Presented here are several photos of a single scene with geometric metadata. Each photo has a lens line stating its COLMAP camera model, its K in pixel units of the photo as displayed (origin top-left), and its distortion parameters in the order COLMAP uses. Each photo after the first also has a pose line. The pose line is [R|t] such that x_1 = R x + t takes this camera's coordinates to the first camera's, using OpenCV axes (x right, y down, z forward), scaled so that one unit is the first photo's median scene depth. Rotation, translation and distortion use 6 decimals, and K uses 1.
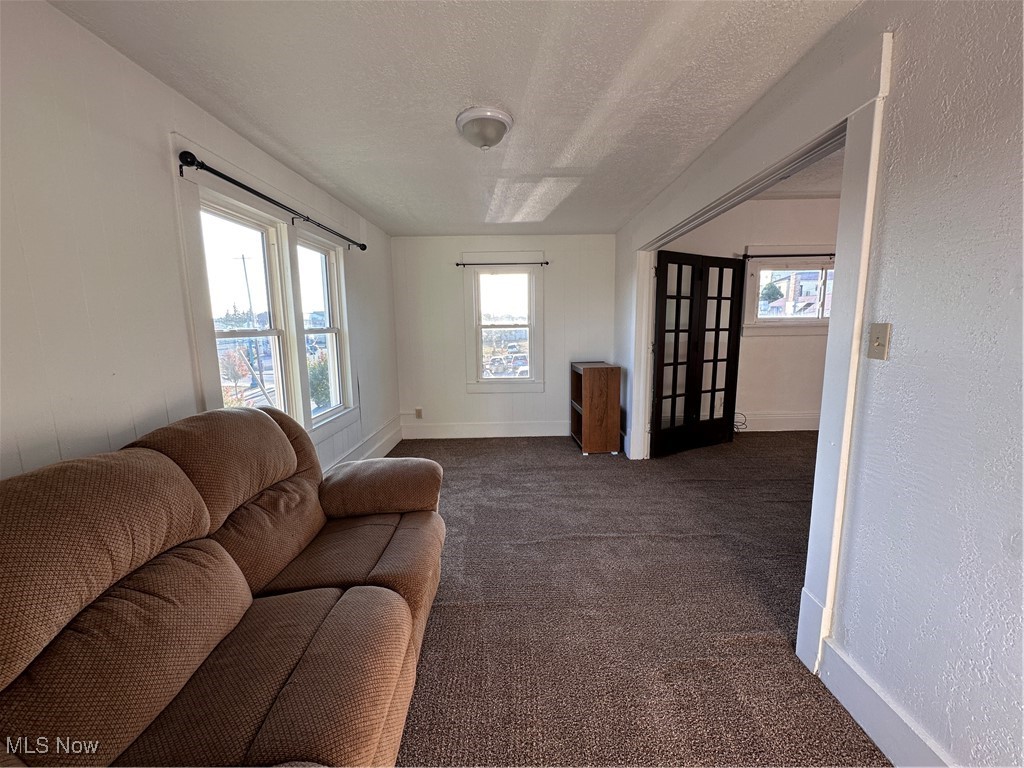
lens RADIAL K [[409.0, 0, 516.4], [0, 409.0, 381.2], [0, 0, 1]] dist [-0.004532, 0.000858]
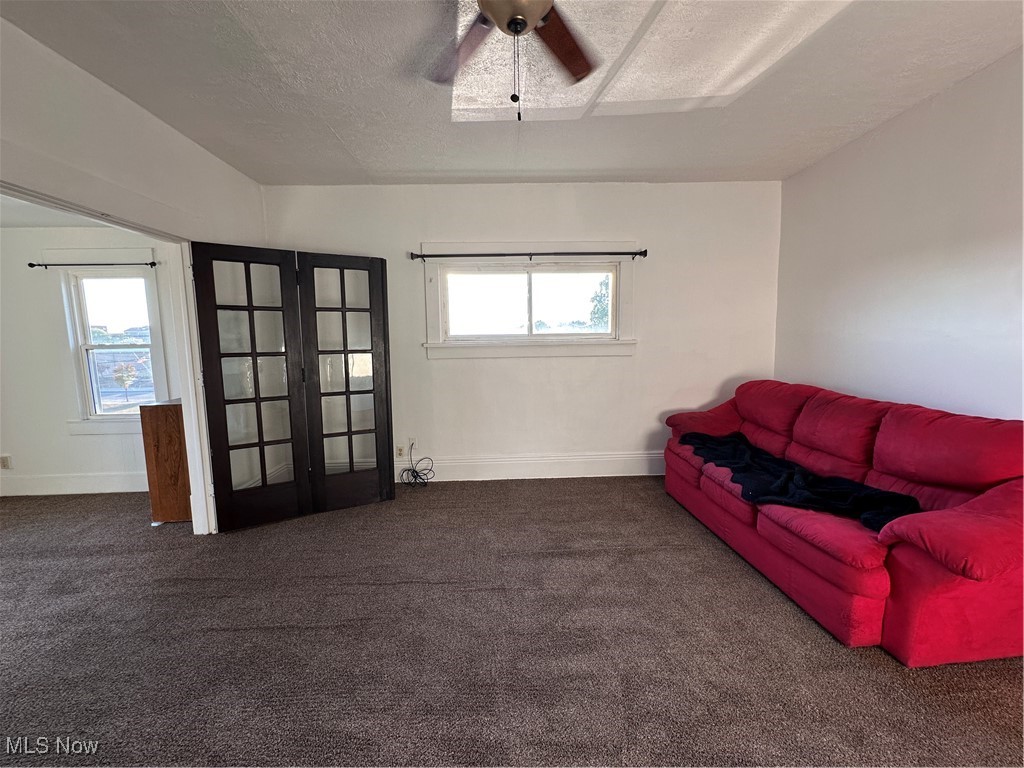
lens RADIAL K [[409.0, 0, 514.9], [0, 409.0, 380.1], [0, 0, 1]] dist [-0.004532, 0.000858]
pose [[0.999342, -0.003350, 0.036107, 0.780970], [0.004727, 0.999262, -0.038122, -0.045236], [-0.035953, 0.038268, 0.998621, 0.251226]]
